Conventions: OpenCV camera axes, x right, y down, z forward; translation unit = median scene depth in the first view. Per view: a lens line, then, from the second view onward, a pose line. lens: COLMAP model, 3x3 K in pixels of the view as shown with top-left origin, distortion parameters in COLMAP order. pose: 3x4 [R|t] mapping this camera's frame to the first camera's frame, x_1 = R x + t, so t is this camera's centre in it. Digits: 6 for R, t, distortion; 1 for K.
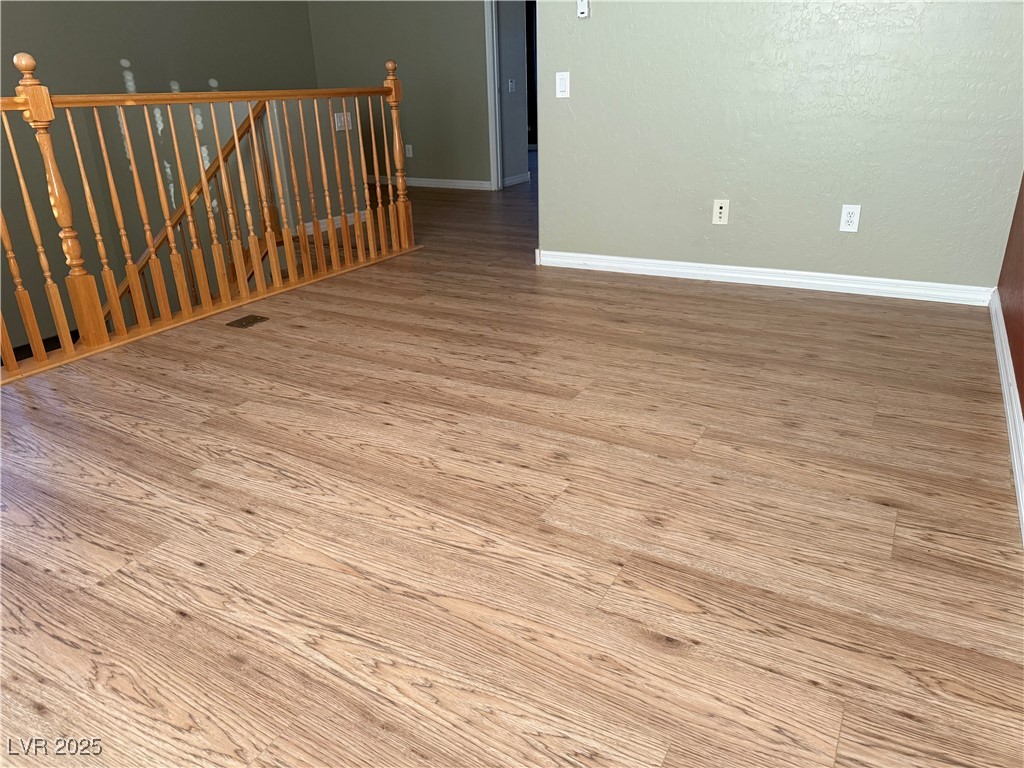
lens RADIAL K [[721.6, 0, 510.1], [0, 721.6, 387.8], [0, 0, 1]] dist [0.052403, -0.068526]
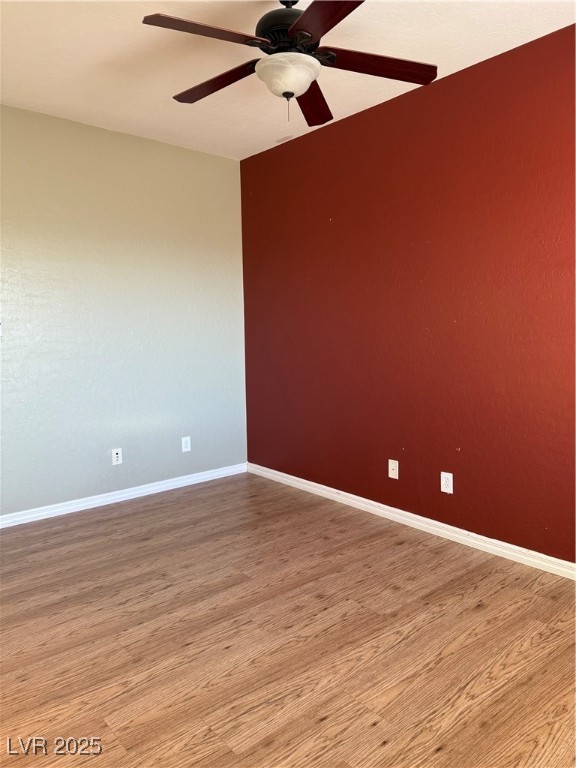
lens RADIAL K [[541.2, 0, 290.3], [0, 541.2, 386.5], [0, 0, 1]] dist [0.052403, -0.068526]
pose [[0.337246, -0.078965, 0.938099, -0.915893], [0.364963, 0.929514, -0.052961, -0.264398], [-0.867795, 0.360232, 0.342294, 0.348427]]
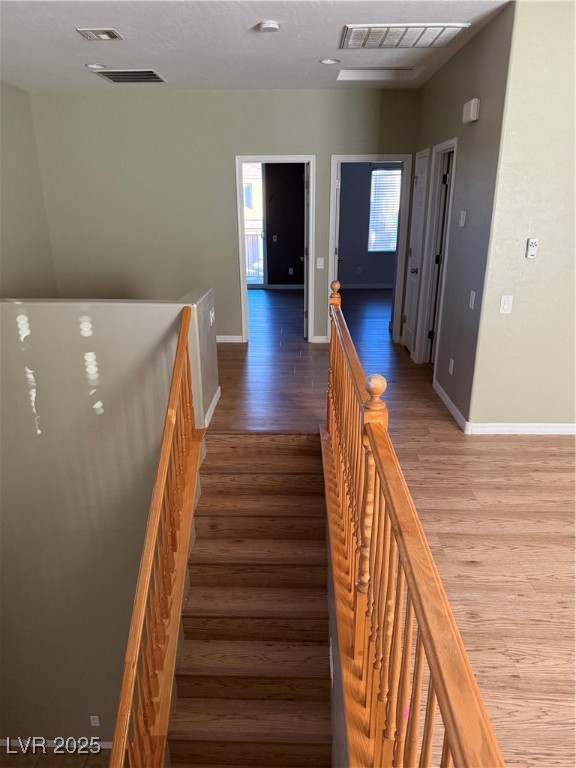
lens RADIAL K [[541.2, 0, 286.6], [0, 541.2, 387.3], [0, 0, 1]] dist [0.052403, -0.068526]
pose [[0.879432, -0.132044, 0.457345, -1.105042], [0.162066, 0.986415, -0.026842, -0.461930], [-0.447588, 0.097726, 0.888884, 0.484711]]
